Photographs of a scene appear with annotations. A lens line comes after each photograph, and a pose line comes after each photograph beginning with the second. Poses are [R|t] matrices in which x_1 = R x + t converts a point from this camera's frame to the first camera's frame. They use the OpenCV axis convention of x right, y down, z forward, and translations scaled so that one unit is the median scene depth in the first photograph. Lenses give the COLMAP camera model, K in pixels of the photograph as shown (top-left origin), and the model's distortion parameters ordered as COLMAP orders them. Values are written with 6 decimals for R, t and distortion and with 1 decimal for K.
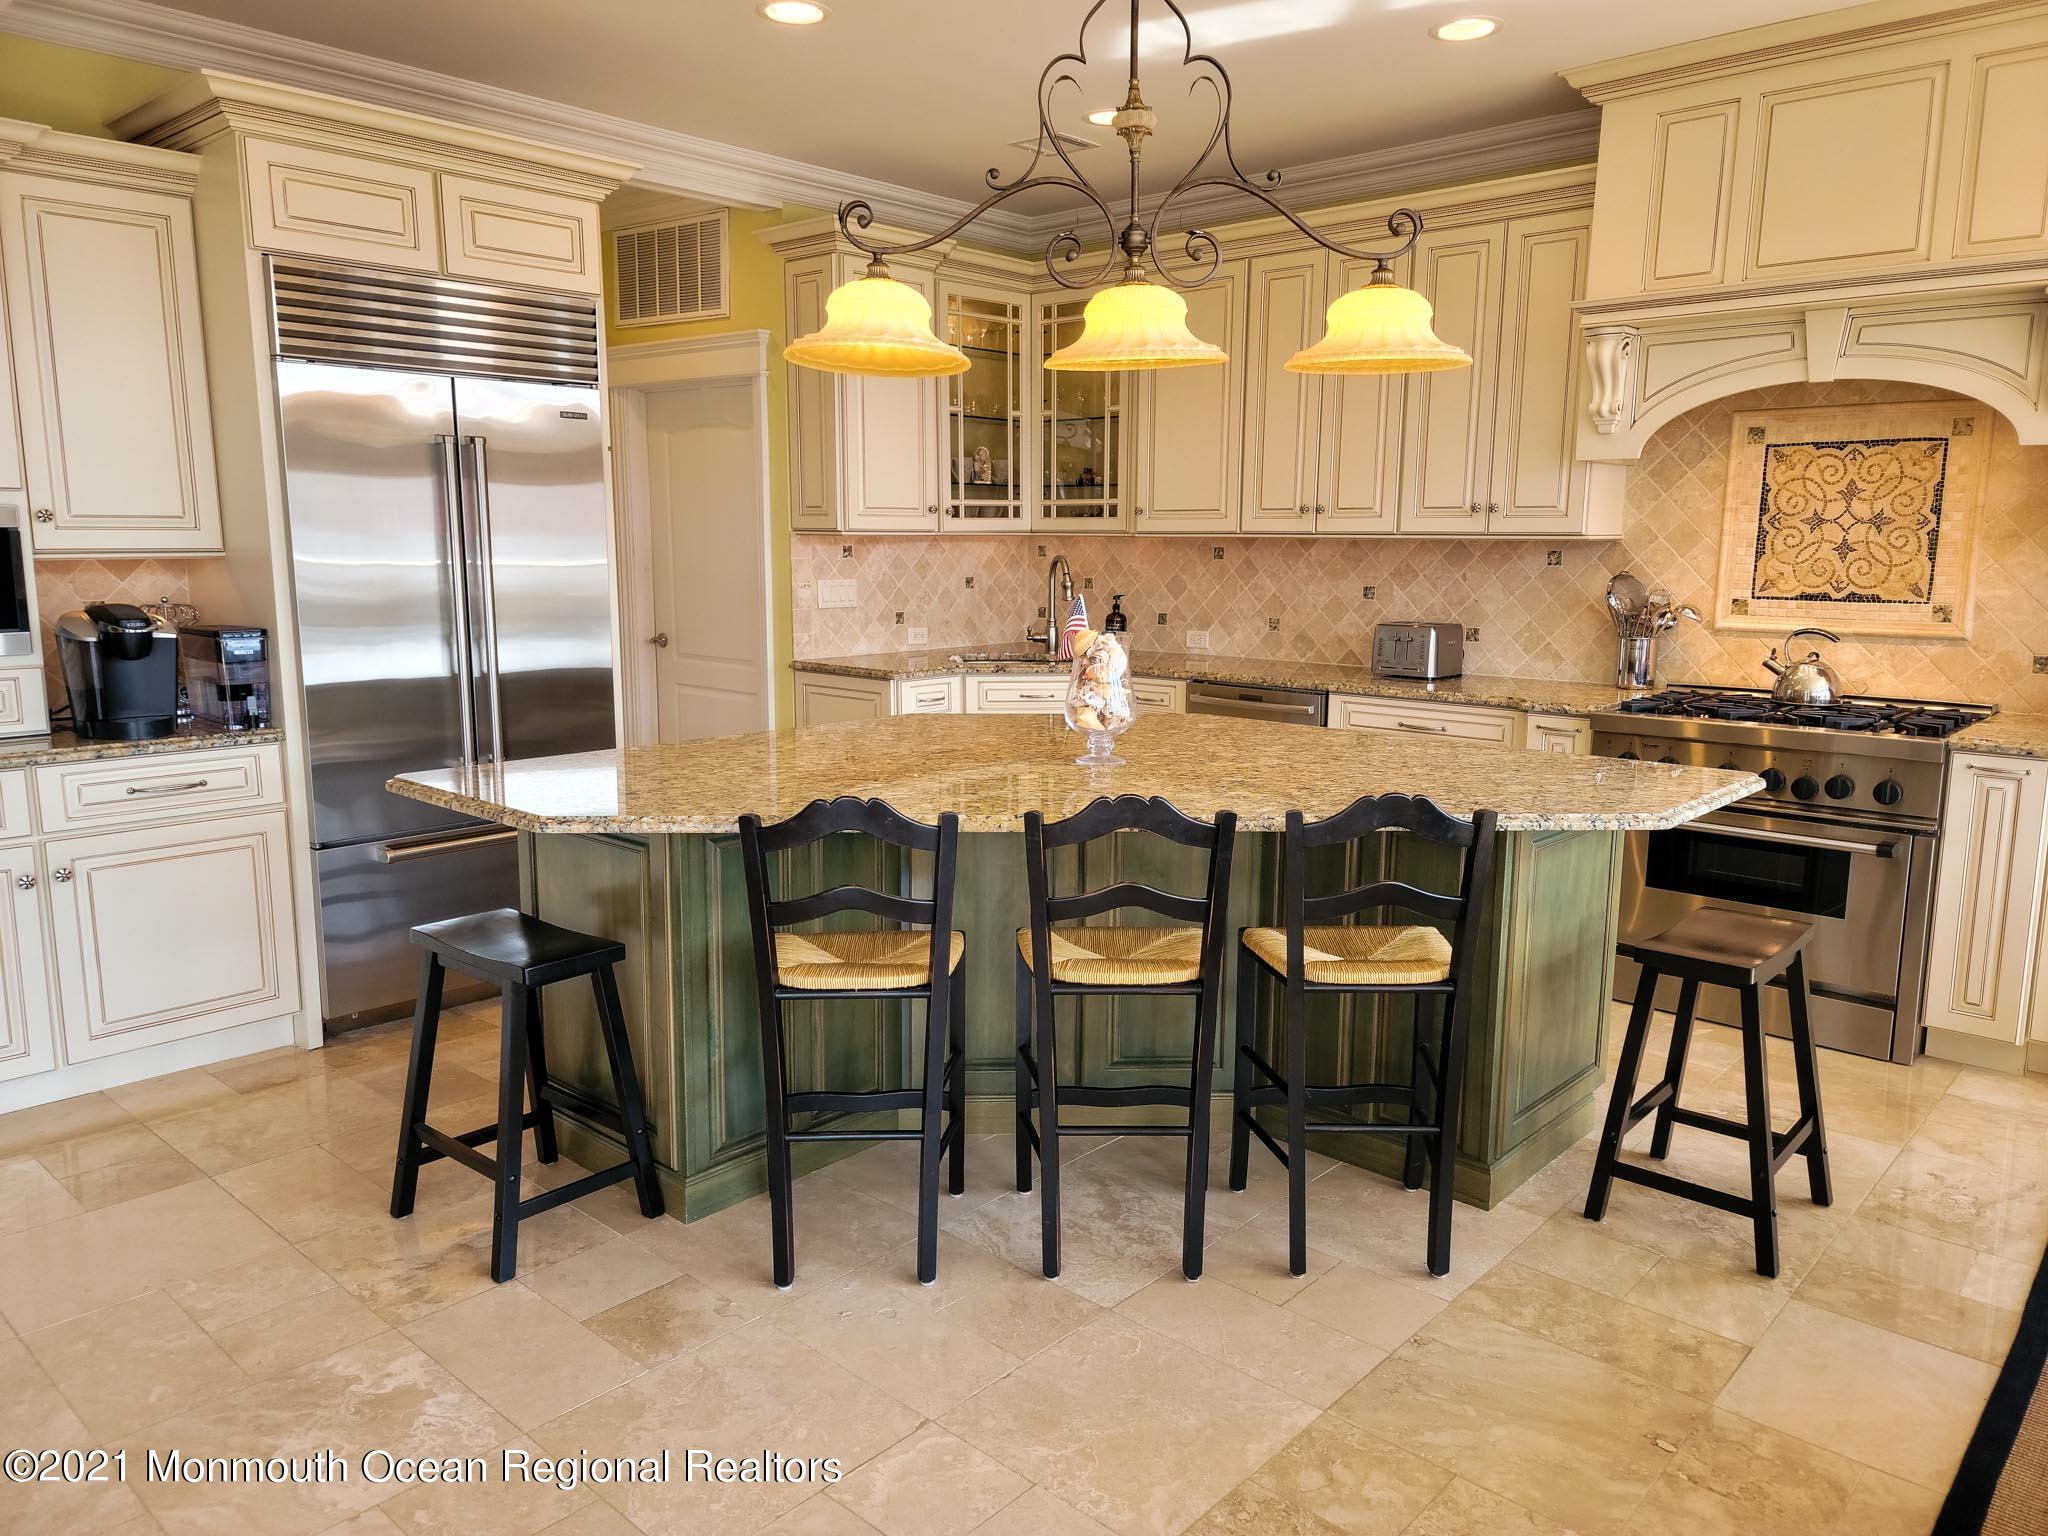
lens RADIAL K [[1429.5, 0, 1023.6], [0, 1429.5, 762.1], [0, 0, 1]] dist [0.065656, -0.043758]
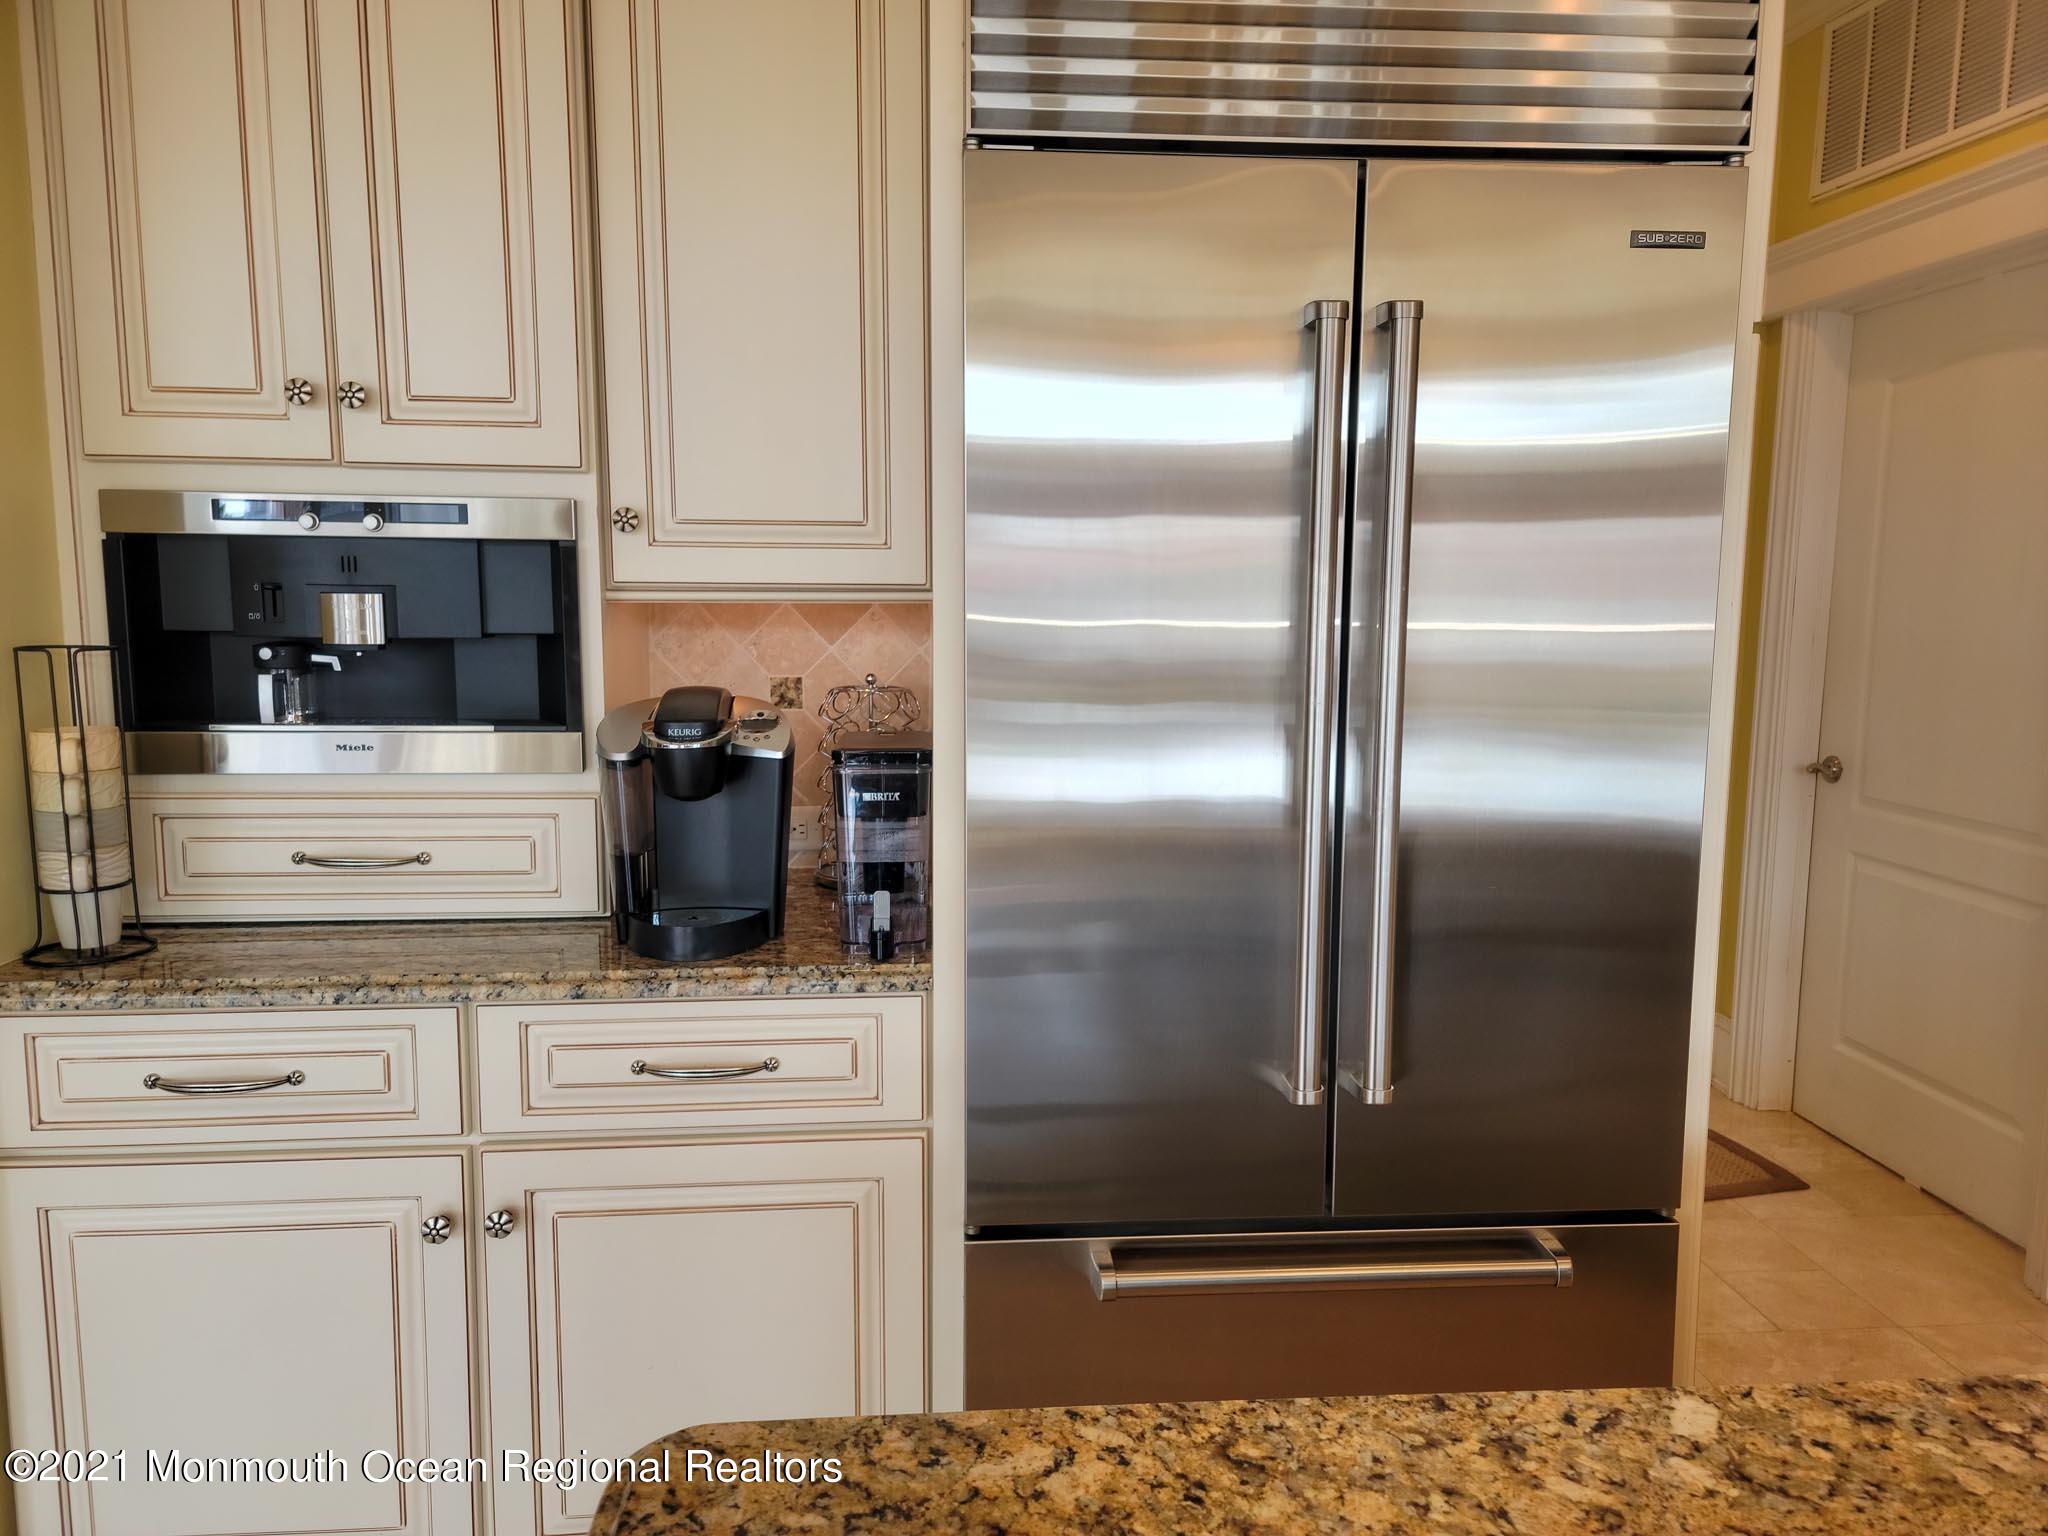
lens RADIAL K [[1429.5, 0, 1056.9], [0, 1429.5, 770.3], [0, 0, 1]] dist [0.065656, -0.043758]
pose [[0.745088, 0.083541, -0.661713, -0.202059], [-0.109163, 0.994020, 0.002576, -0.100710], [0.657972, 0.070315, 0.749753, 0.750980]]
